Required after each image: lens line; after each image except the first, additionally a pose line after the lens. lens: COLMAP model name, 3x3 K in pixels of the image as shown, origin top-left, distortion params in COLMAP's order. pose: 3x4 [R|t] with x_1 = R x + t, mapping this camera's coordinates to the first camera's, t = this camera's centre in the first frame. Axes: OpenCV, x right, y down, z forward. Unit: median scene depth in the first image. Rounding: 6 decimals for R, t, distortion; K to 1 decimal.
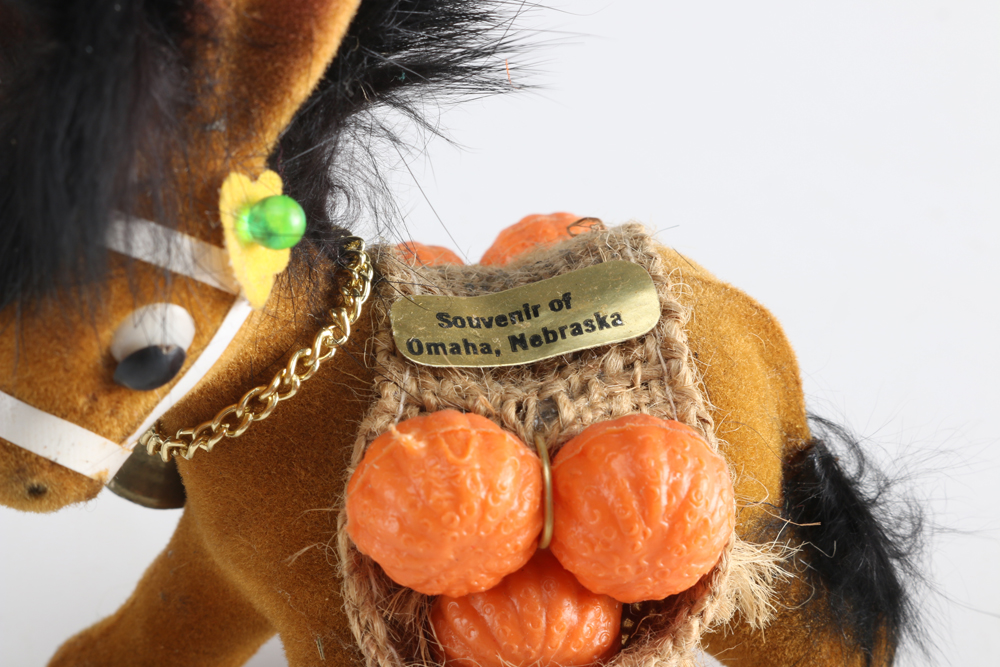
lens RADIAL K [[2549.2, 0, 500.1], [0, 2549.2, 333.4], [0, 0, 1]] dist [0.068686, 0.000000]
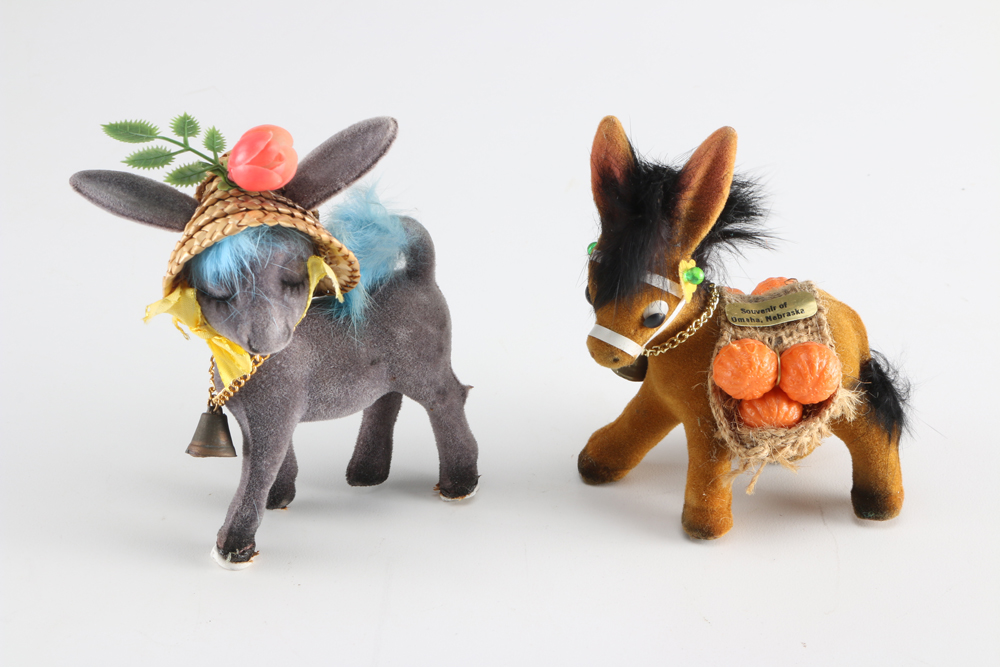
lens RADIAL K [[2208.4, 0, 499.8], [0, 2208.4, 334.5], [0, 0, 1]] dist [0.072307, 0.000000]
pose [[0.996480, 0.017582, -0.081966, -0.094868], [-0.020442, 0.999206, -0.034187, 0.117968], [0.081300, 0.035742, 0.996049, -1.610329]]
